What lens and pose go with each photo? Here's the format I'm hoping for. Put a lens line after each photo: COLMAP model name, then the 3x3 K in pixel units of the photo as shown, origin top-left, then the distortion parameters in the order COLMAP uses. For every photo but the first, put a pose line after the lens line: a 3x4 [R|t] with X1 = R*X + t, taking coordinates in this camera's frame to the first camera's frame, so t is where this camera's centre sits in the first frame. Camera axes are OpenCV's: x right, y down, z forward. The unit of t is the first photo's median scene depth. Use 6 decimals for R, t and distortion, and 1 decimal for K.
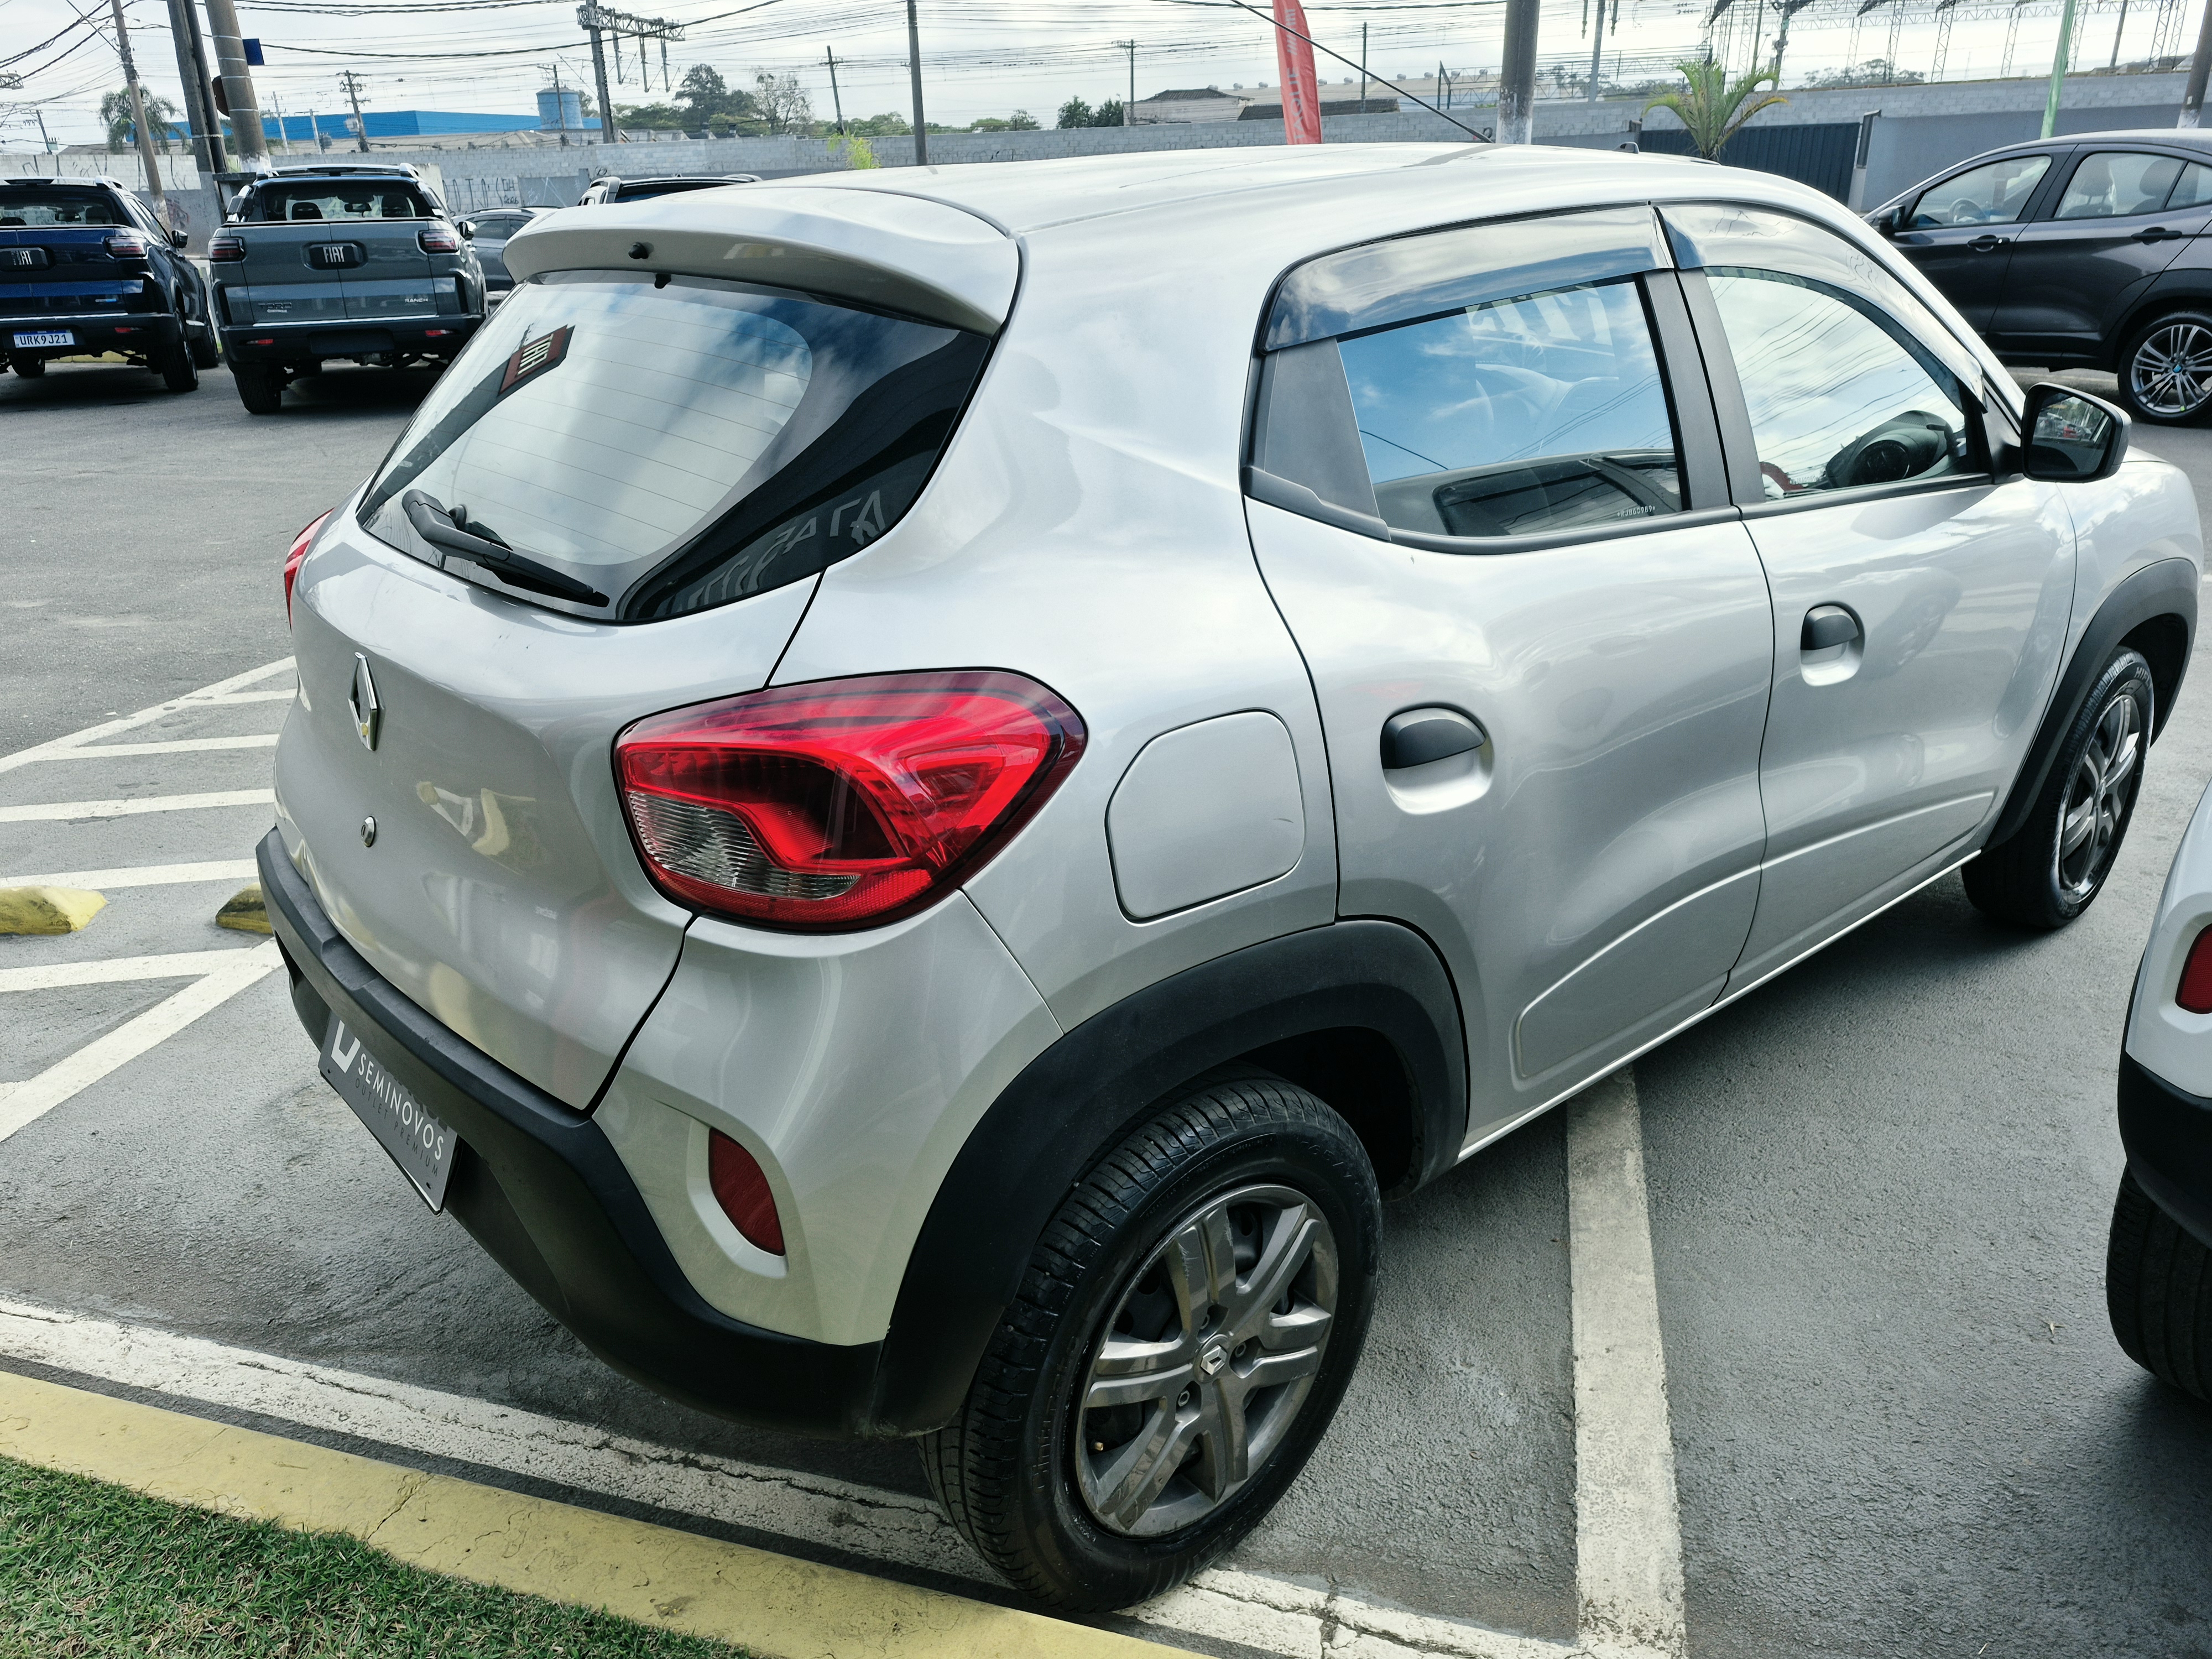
lens RADIAL K [[1555.1, 0, 1098.5], [0, 1555.1, 870.4], [0, 0, 1]] dist [0.036892, -0.017881]
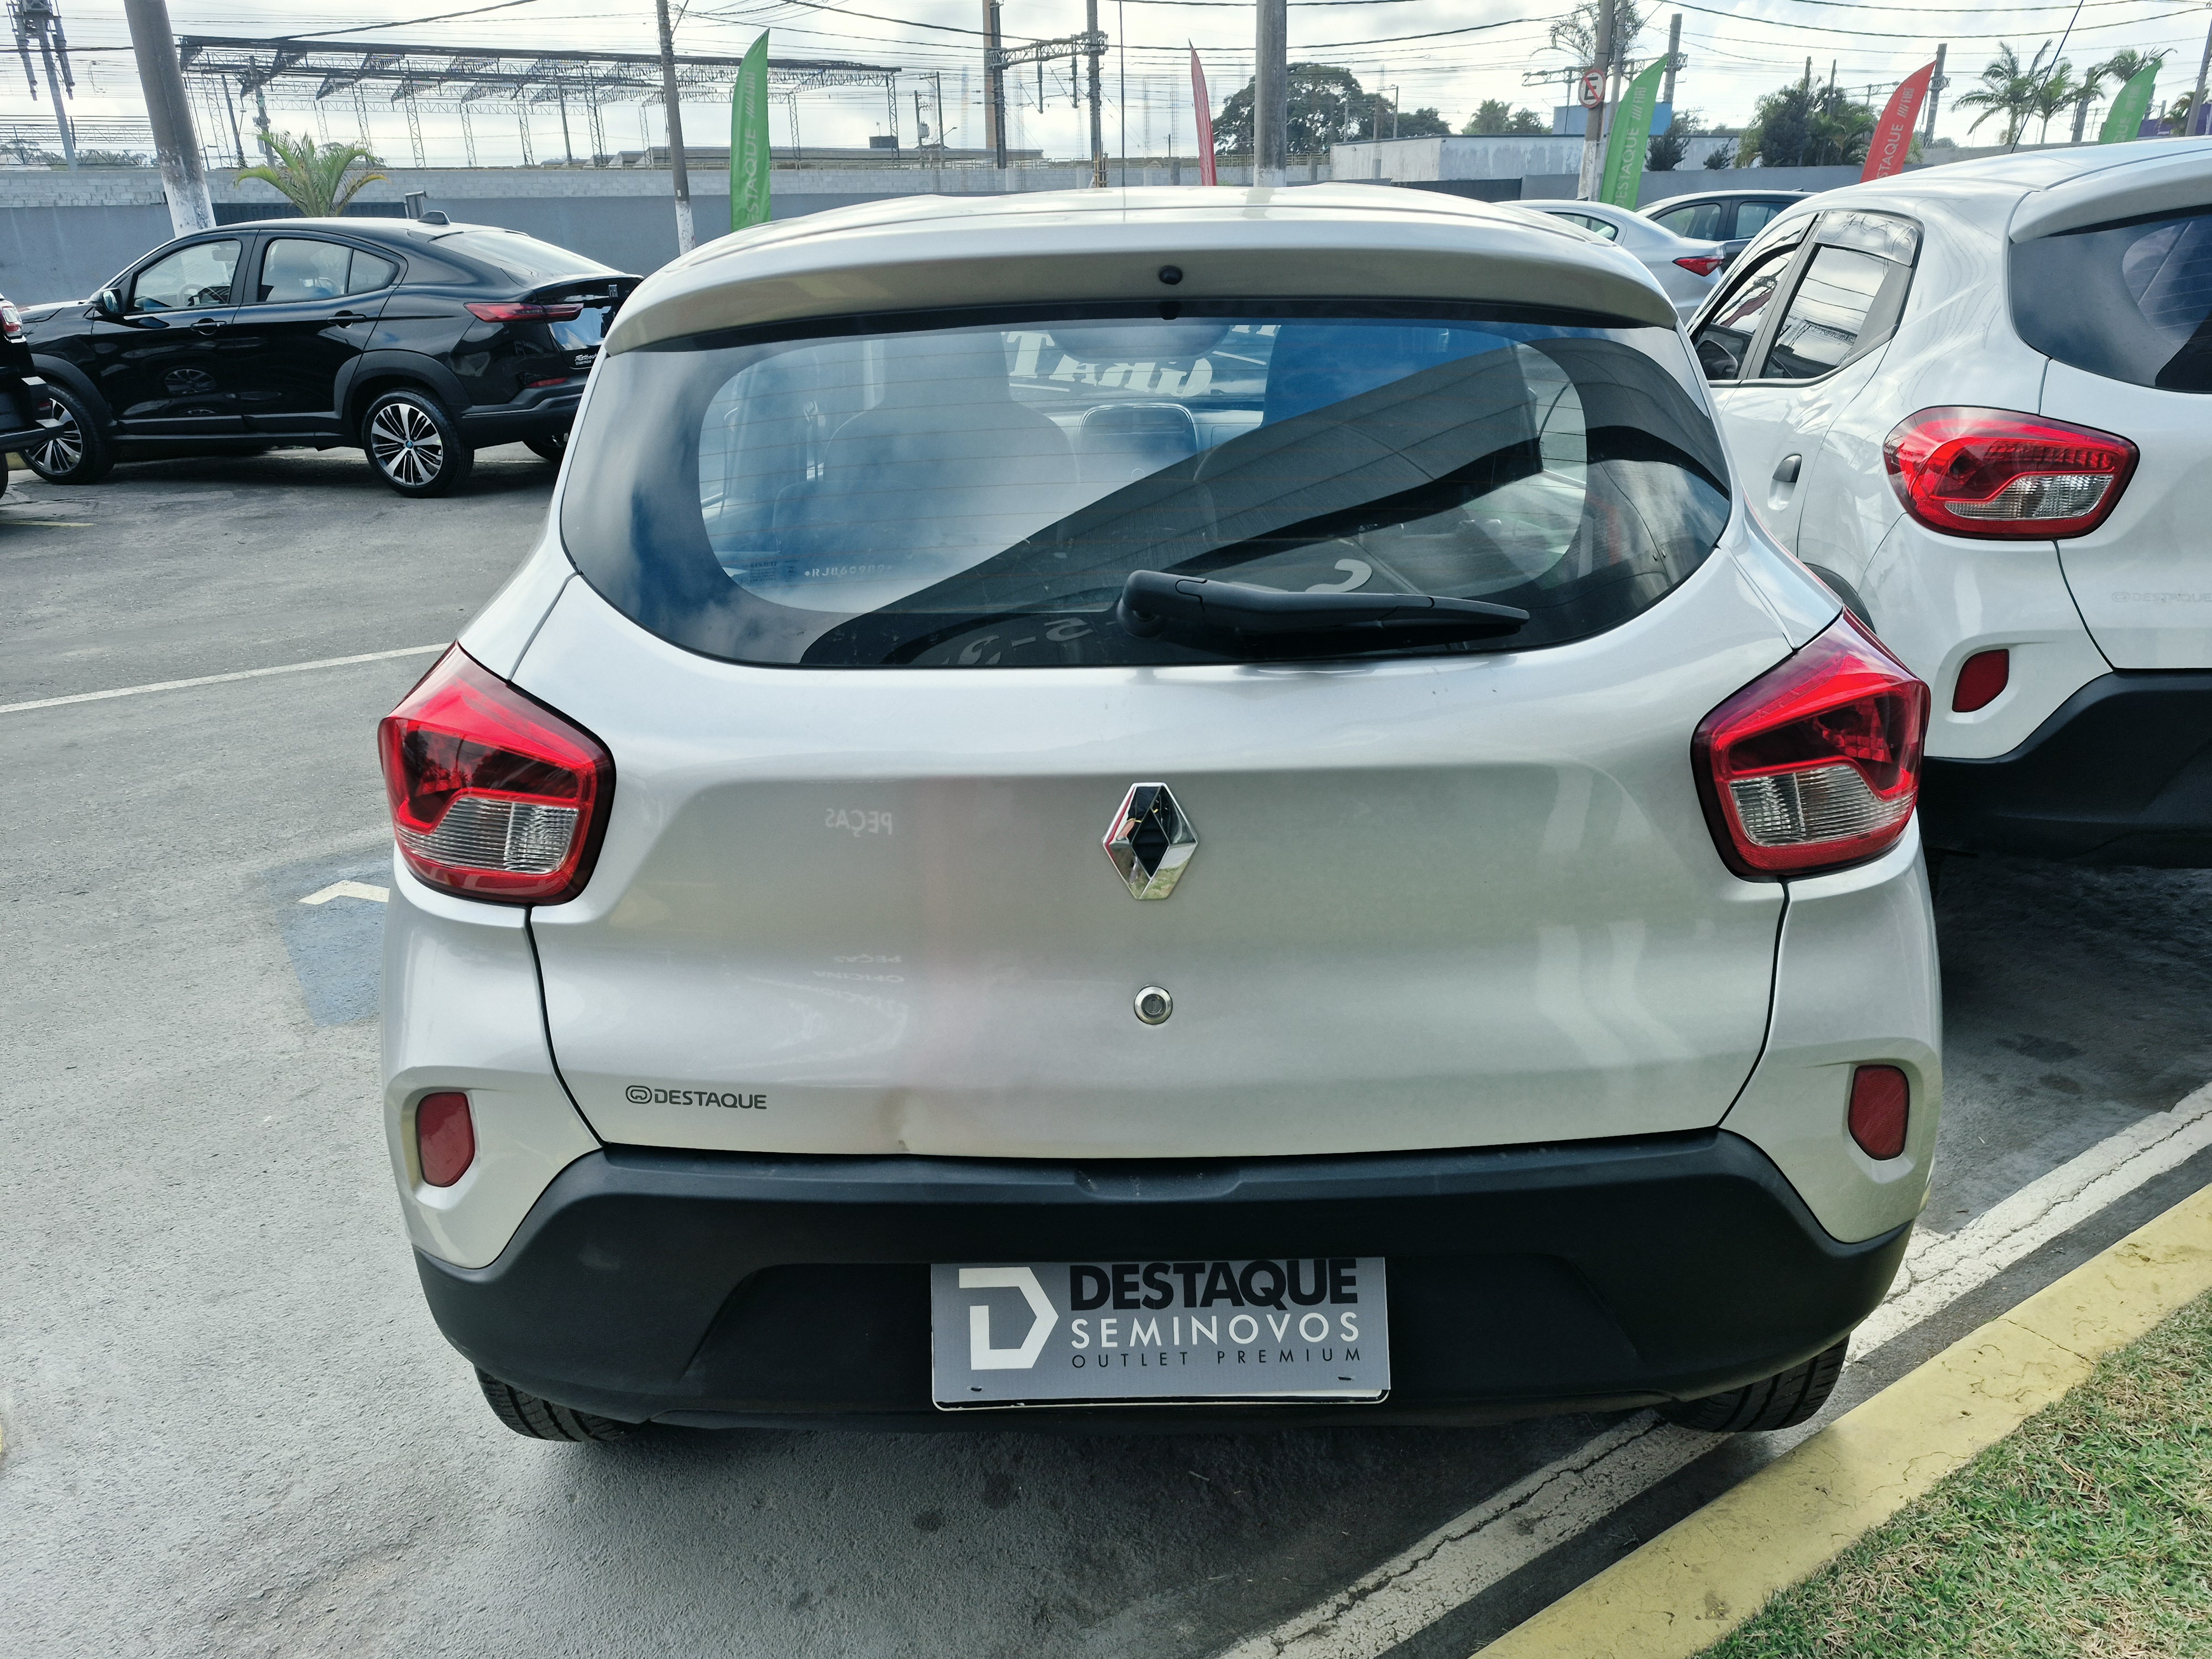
lens RADIAL K [[1555.1, 0, 1111.8], [0, 1555.1, 828.2], [0, 0, 1]] dist [0.036892, -0.017881]
pose [[0.651345, -0.263444, 0.711580, -0.895637], [0.309222, 0.948547, 0.068128, -0.151447], [-0.692915, 0.175662, 0.699294, 0.391296]]
